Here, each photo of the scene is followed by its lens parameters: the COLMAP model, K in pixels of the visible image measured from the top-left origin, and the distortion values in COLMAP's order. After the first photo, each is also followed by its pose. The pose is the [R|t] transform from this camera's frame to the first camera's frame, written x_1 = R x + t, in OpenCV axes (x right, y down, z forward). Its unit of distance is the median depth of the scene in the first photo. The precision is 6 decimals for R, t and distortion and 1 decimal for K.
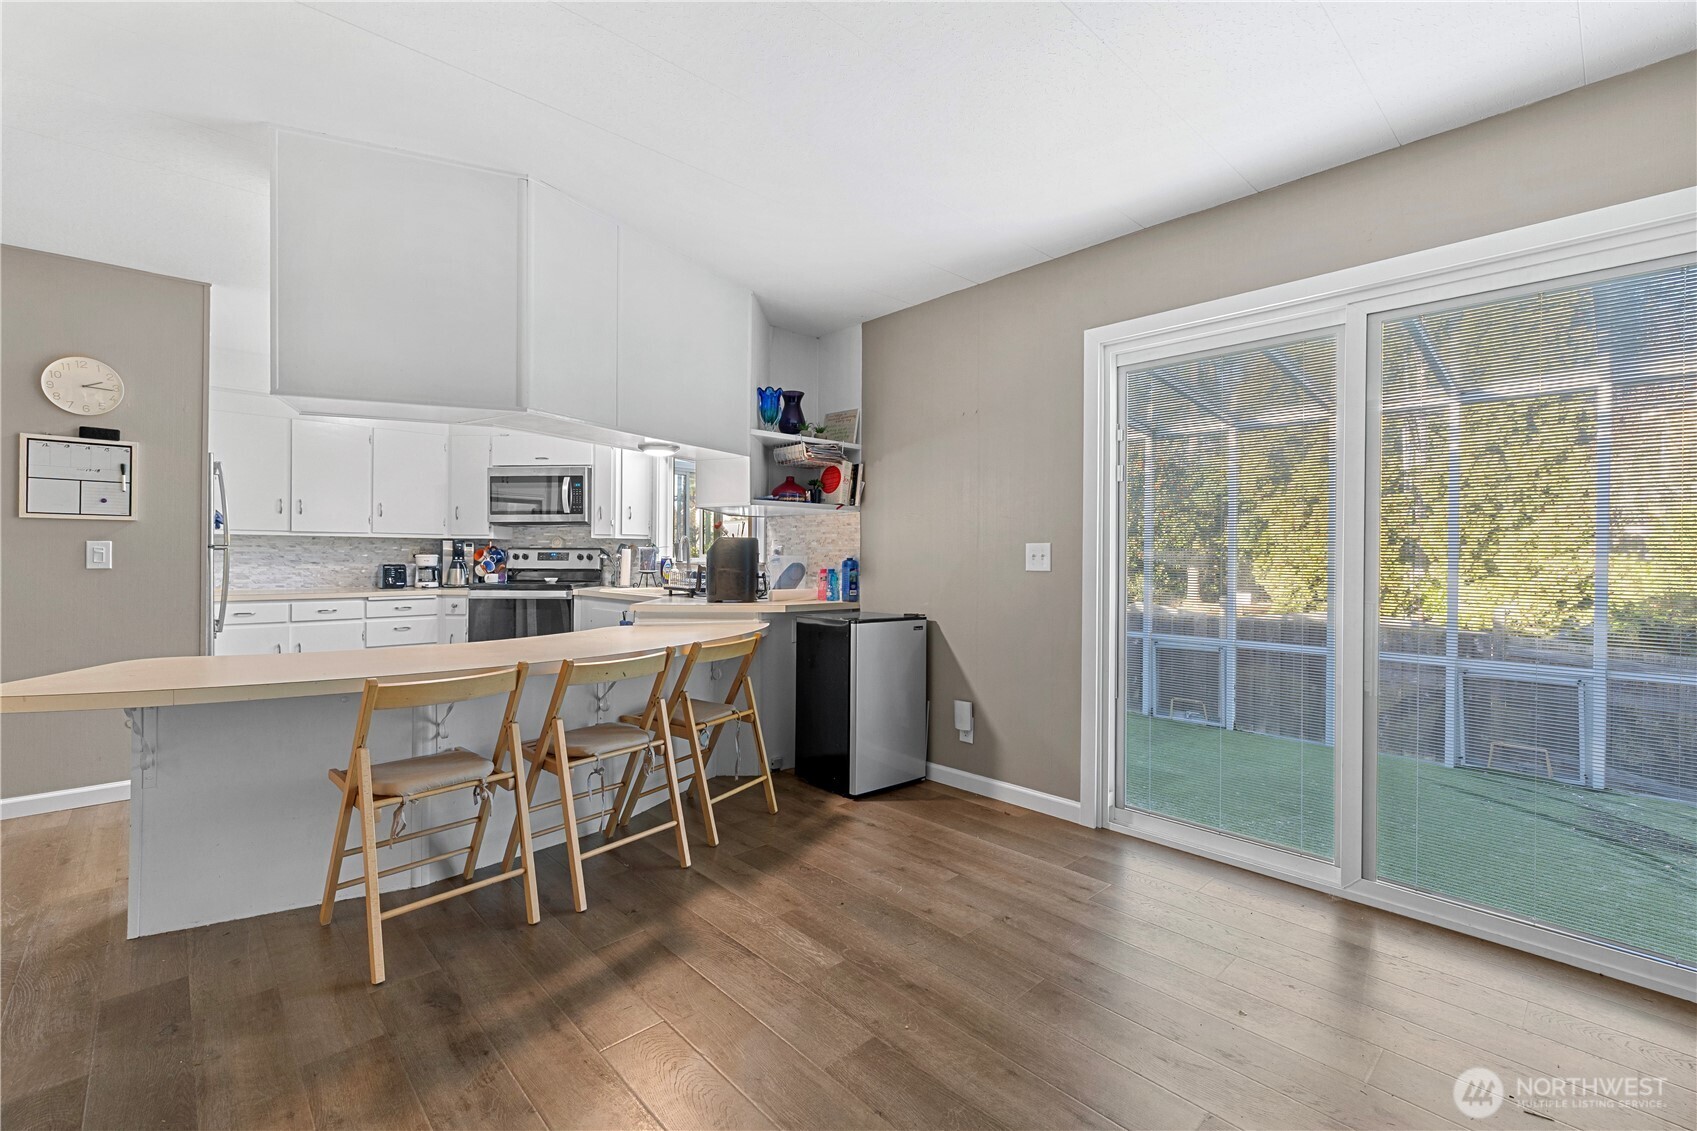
lens RADIAL K [[724.5, 0, 841.6], [0, 724.5, 551.5], [0, 0, 1]] dist [0.002595, 0.001037]
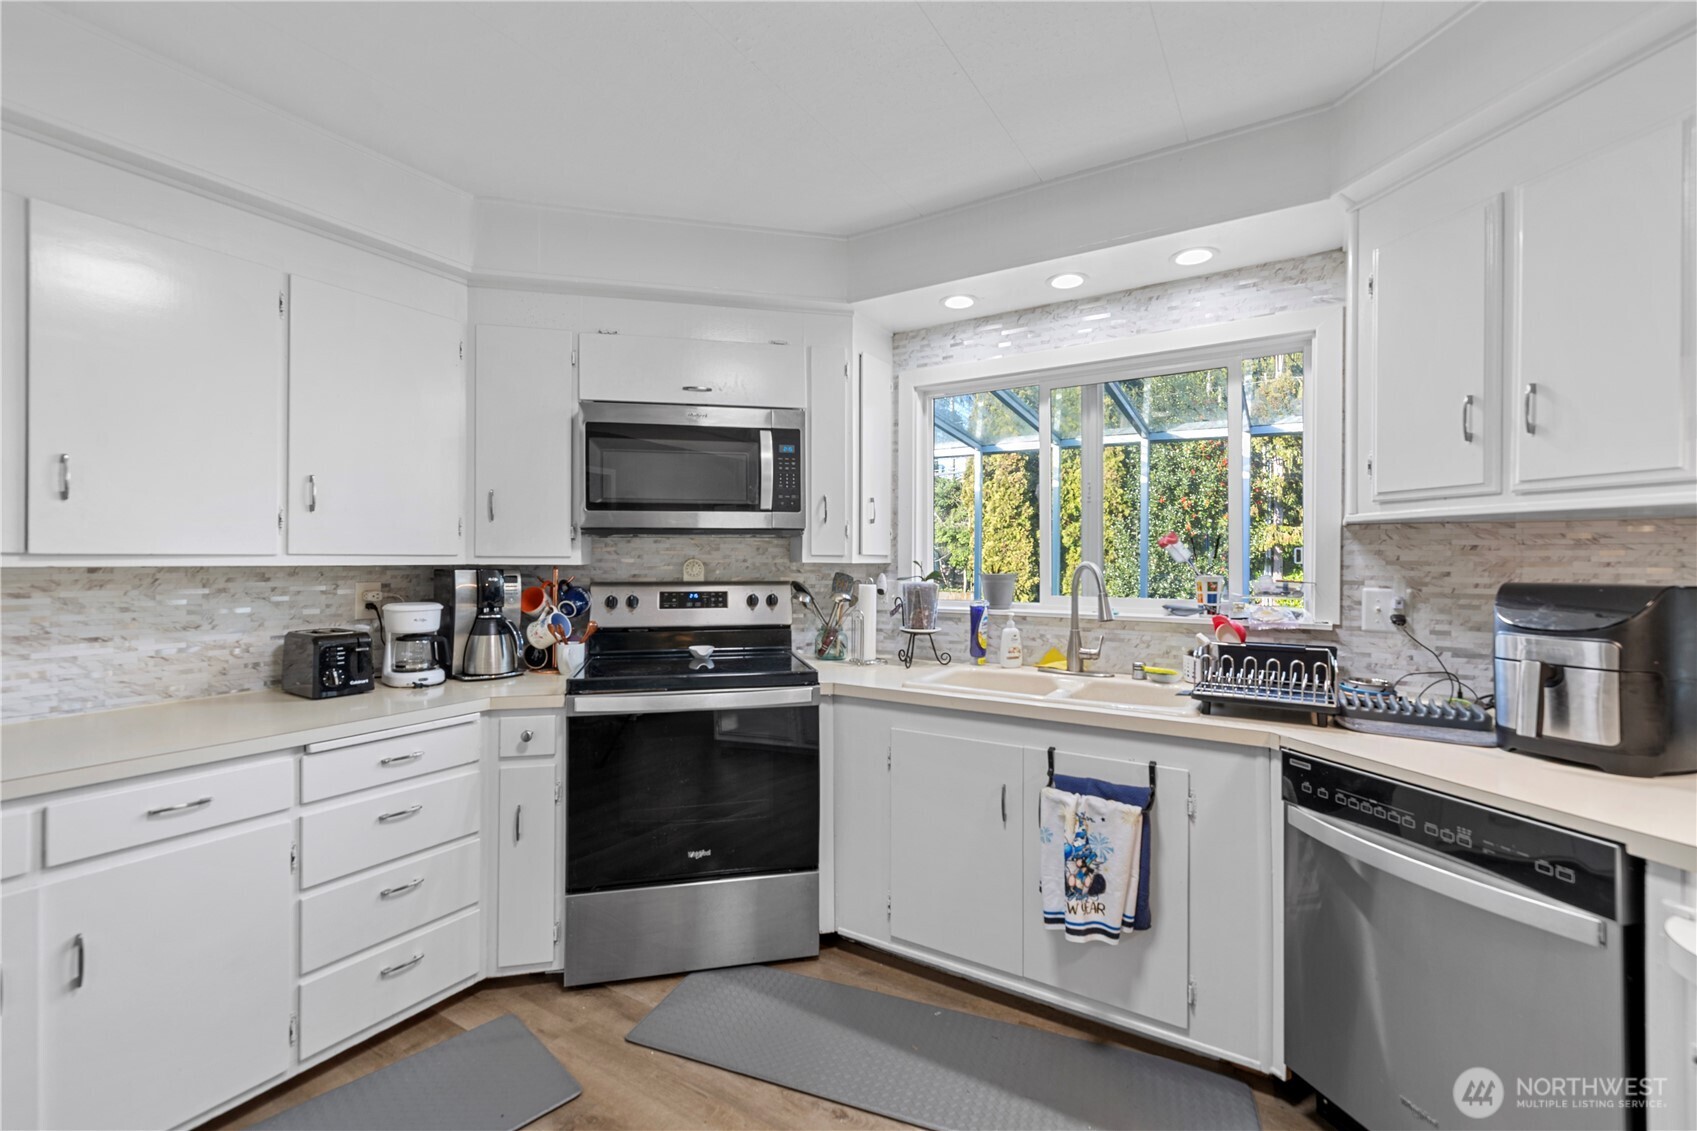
lens RADIAL K [[724.5, 0, 847.8], [0, 724.5, 555.5], [0, 0, 1]] dist [0.002595, 0.001037]
pose [[0.964529, 0.001703, 0.263971, -0.440411], [-0.000826, 0.999994, -0.003432, -0.021812], [-0.263975, 0.003092, 0.964525, 0.532477]]
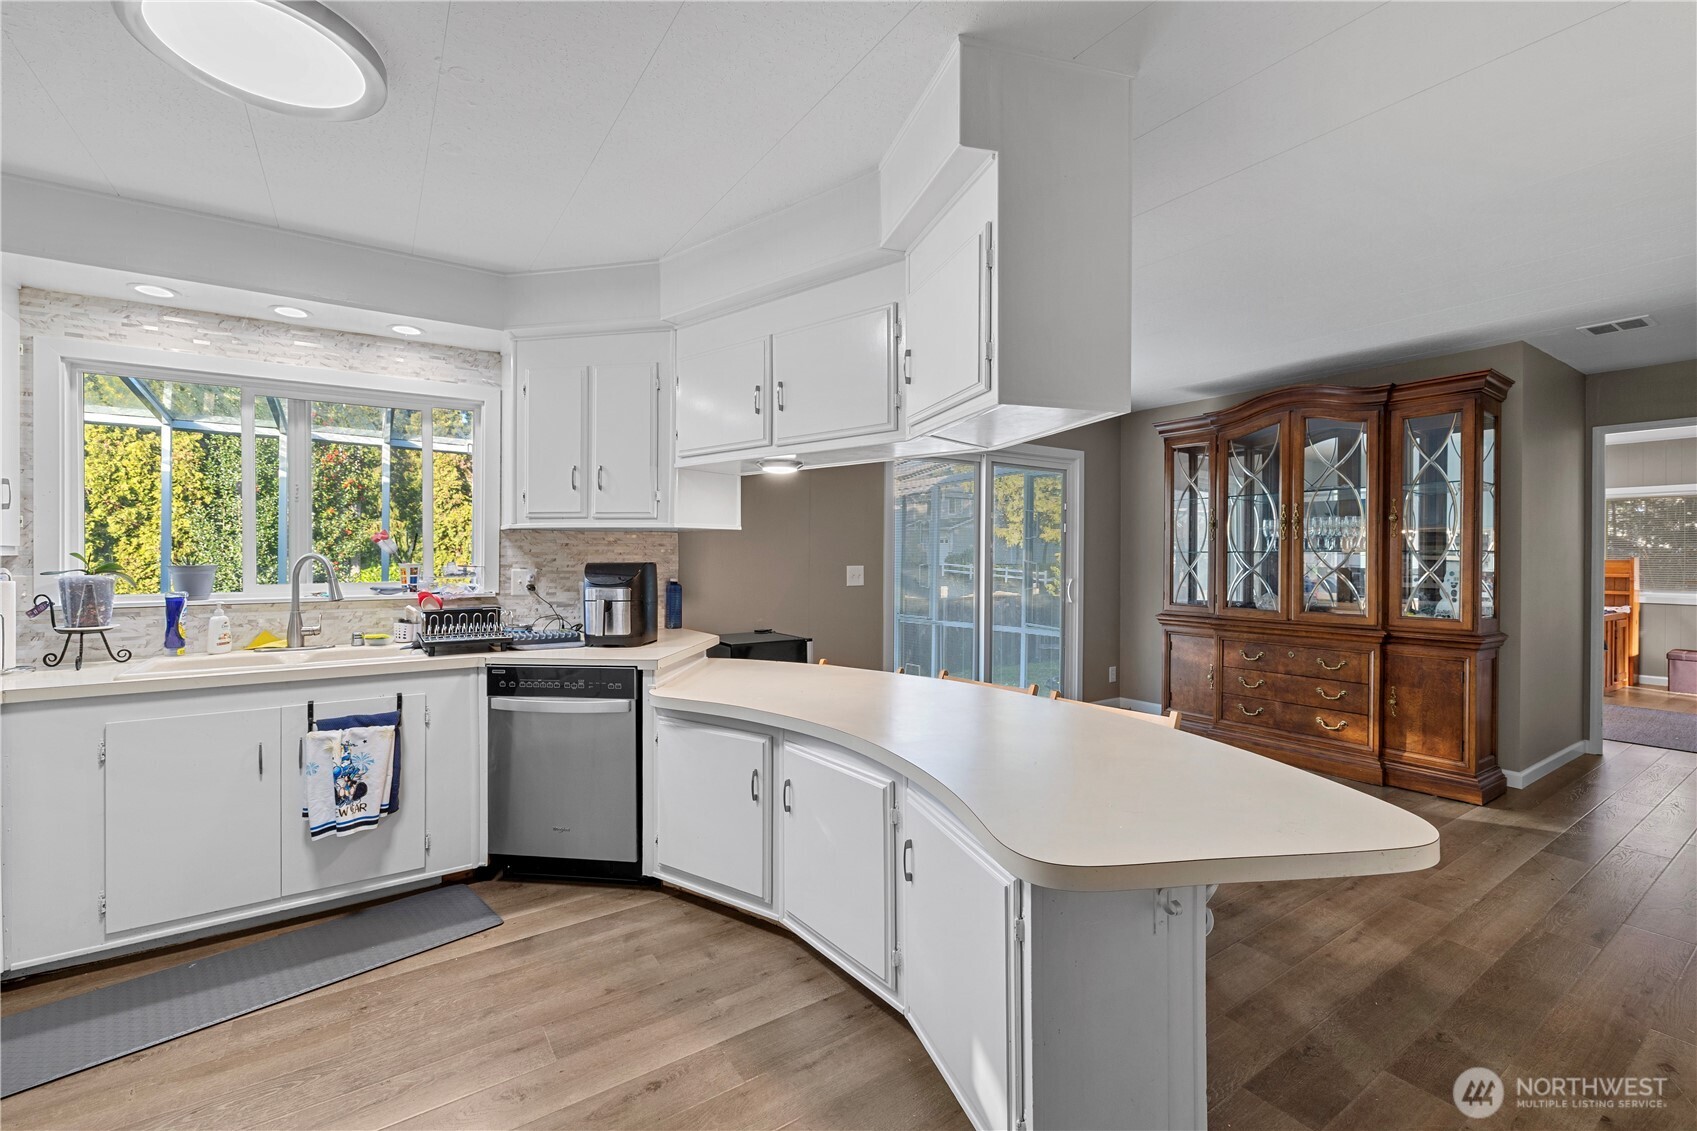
lens RADIAL K [[724.5, 0, 836.7], [0, 724.5, 557.3], [0, 0, 1]] dist [0.002595, 0.001037]
pose [[0.168849, -0.006215, 0.985622, -0.631835], [-0.000838, 0.999979, 0.006449, -0.020389], [-0.985642, -0.001915, 0.168841, 0.456830]]
